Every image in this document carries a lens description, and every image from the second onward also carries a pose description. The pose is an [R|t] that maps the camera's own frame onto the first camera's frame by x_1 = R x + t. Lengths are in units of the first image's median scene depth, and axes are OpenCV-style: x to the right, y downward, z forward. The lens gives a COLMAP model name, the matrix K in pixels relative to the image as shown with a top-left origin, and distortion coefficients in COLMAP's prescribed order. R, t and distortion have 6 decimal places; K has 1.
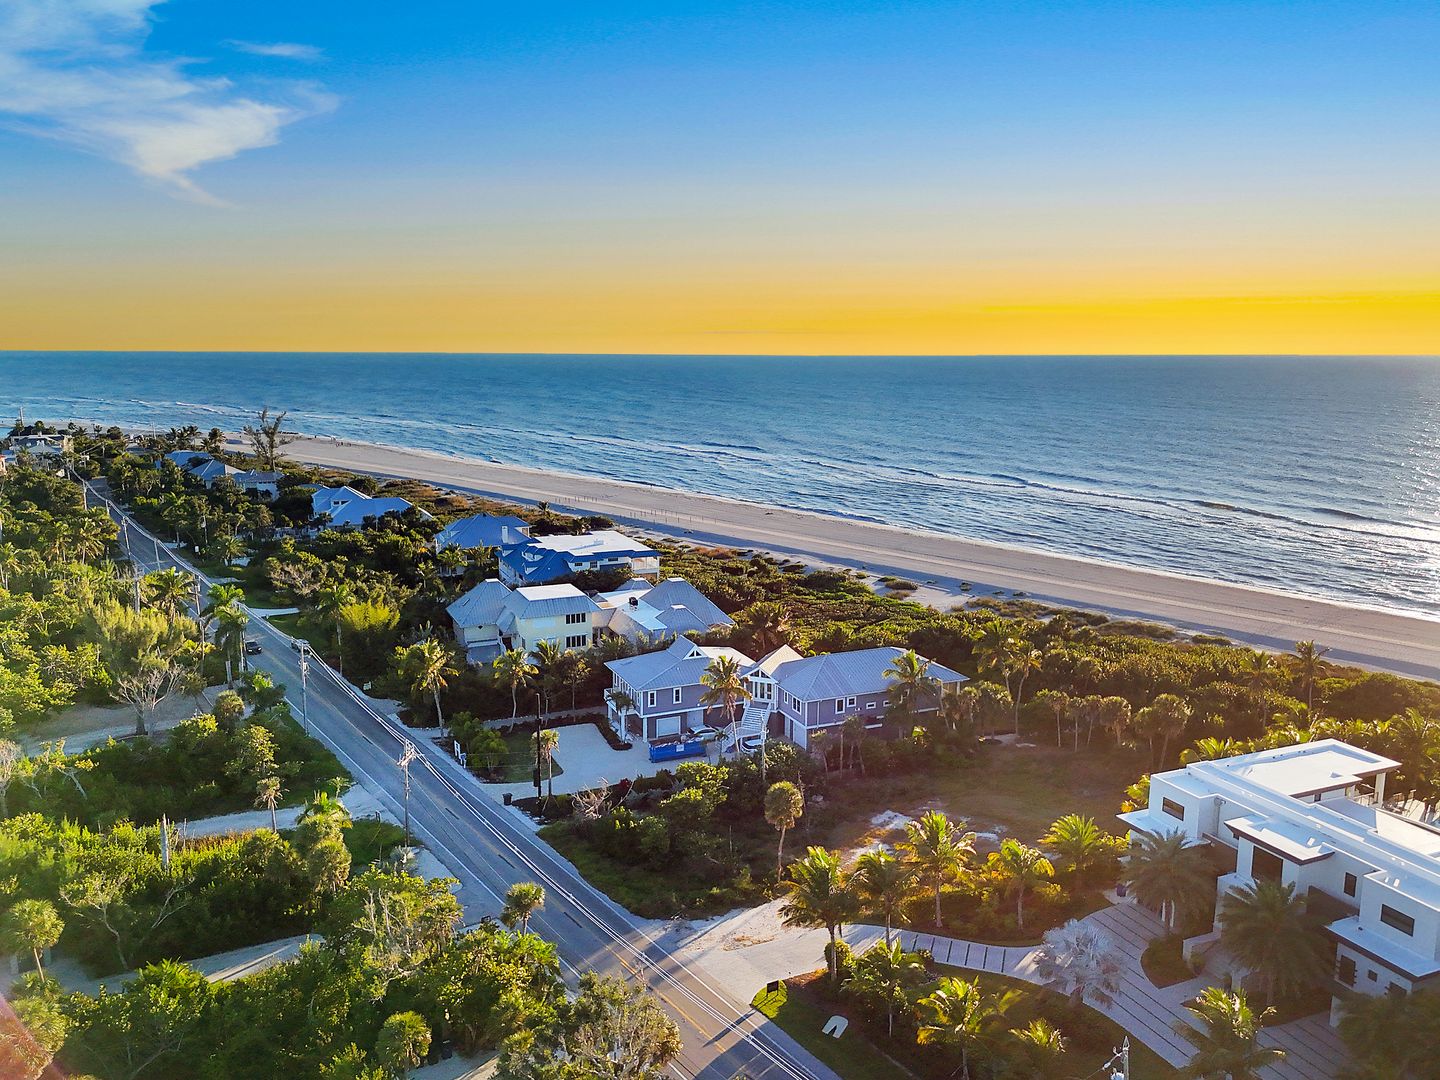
lens RADIAL K [[1061.4, 0, 720.0], [0, 1061.4, 540.0], [0, 0, 1]] dist [0.071080, -0.055587]
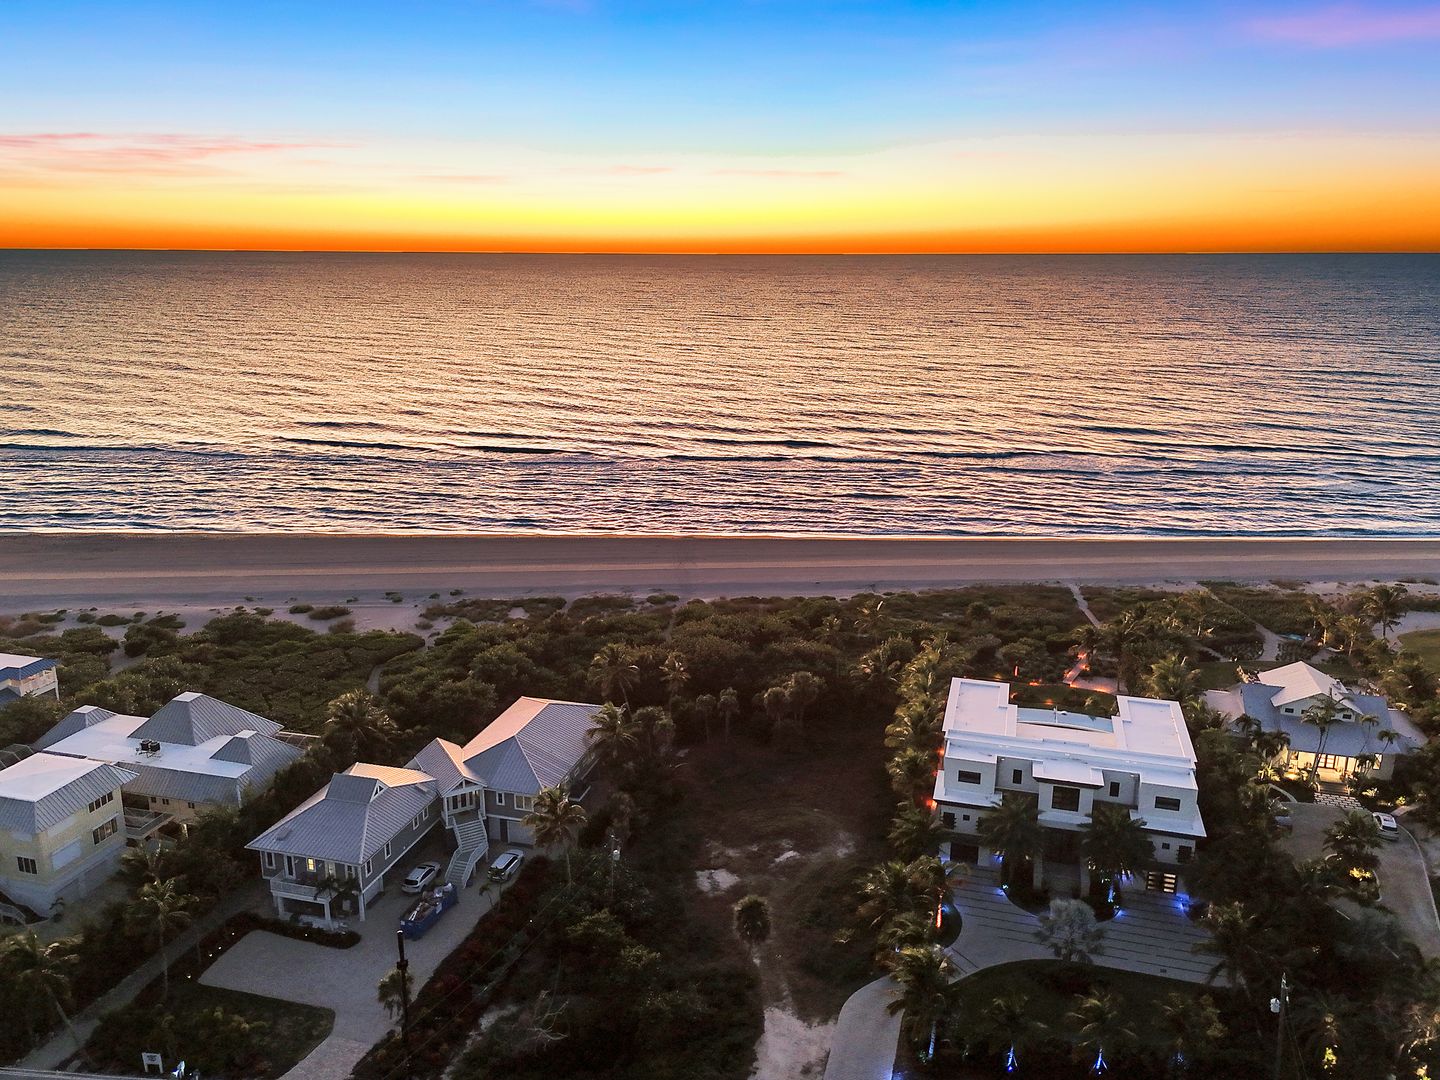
lens RADIAL K [[1061.4, 0, 720.0], [0, 1061.4, 540.0], [0, 0, 1]] dist [0.071080, -0.055587]
pose [[0.641349, -0.200755, 0.740519, -0.440027], [0.136463, 0.979620, 0.147388, -0.169397], [-0.755016, 0.006527, 0.655674, 0.282250]]
